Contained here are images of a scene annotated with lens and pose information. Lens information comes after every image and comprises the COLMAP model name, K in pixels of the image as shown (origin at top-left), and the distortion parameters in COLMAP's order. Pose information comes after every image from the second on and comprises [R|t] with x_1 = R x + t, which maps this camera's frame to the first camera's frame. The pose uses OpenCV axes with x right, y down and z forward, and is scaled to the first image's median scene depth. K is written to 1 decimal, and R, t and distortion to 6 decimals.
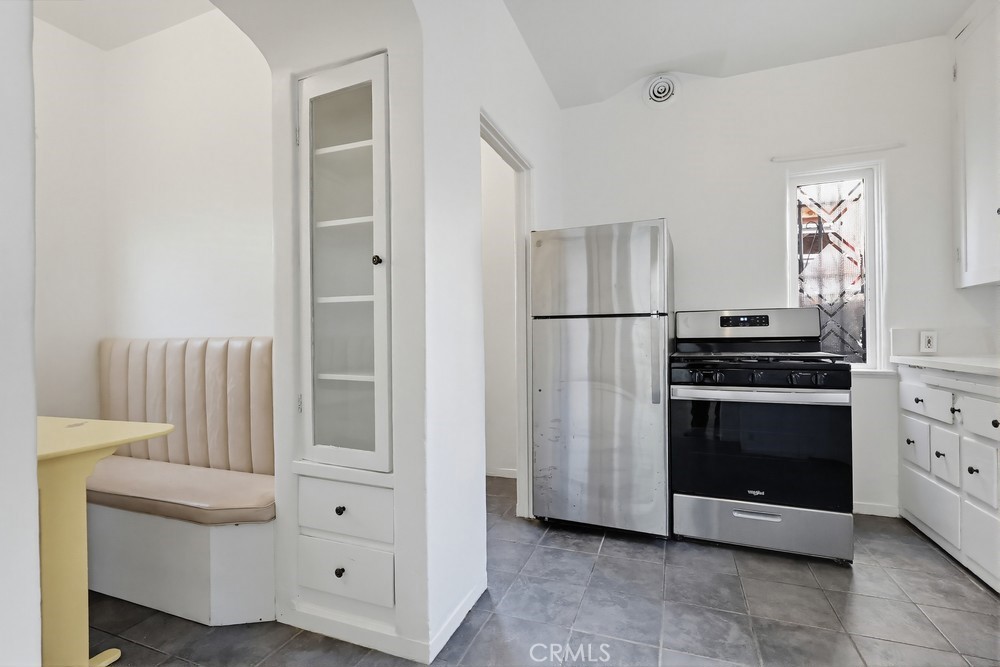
lens RADIAL K [[467.4, 0, 496.5], [0, 467.4, 337.1], [0, 0, 1]] dist [-0.000315, 0.001201]
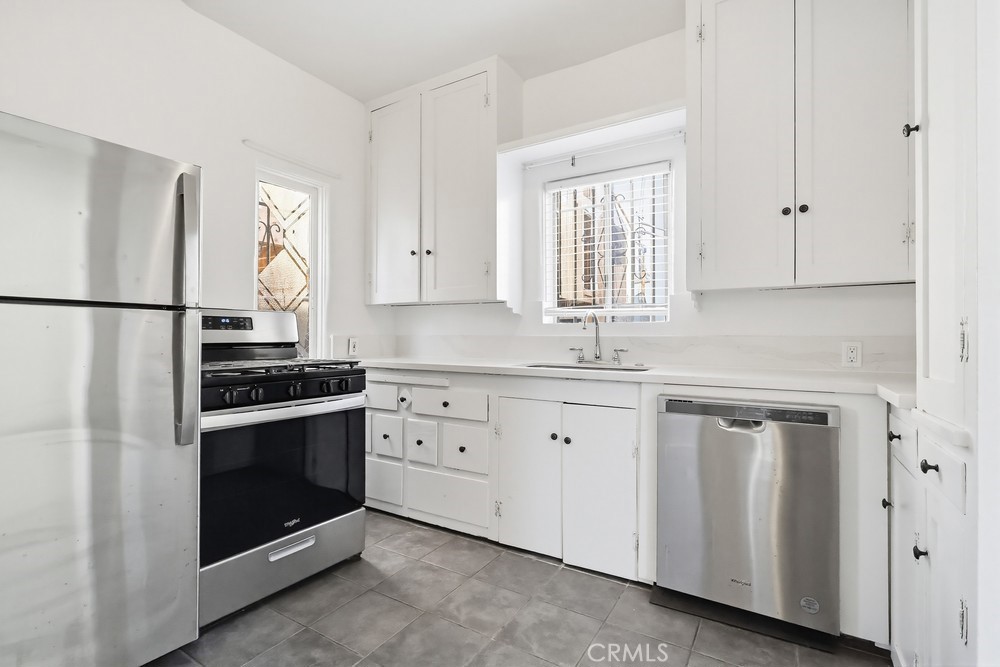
lens RADIAL K [[467.4, 0, 500.1], [0, 467.4, 334.6], [0, 0, 1]] dist [-0.000315, 0.001201]
pose [[0.181312, 0.015618, 0.983302, -0.235965], [-0.005687, 0.999874, -0.014832, -0.005667], [-0.983409, -0.002903, 0.181378, 0.467623]]
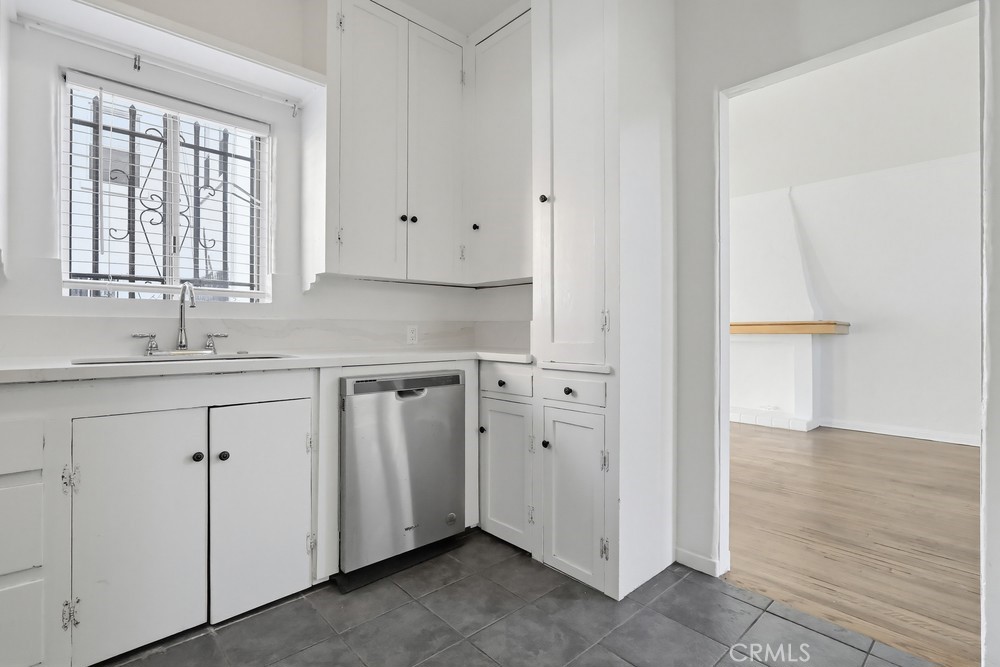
lens RADIAL K [[467.4, 0, 501.7], [0, 467.4, 328.5], [0, 0, 1]] dist [-0.000315, 0.001201]
pose [[-0.891813, 0.007047, 0.452349, 0.033024], [0.005017, 0.999971, -0.005686, 0.007808], [-0.452376, -0.002802, -0.891823, 0.954107]]
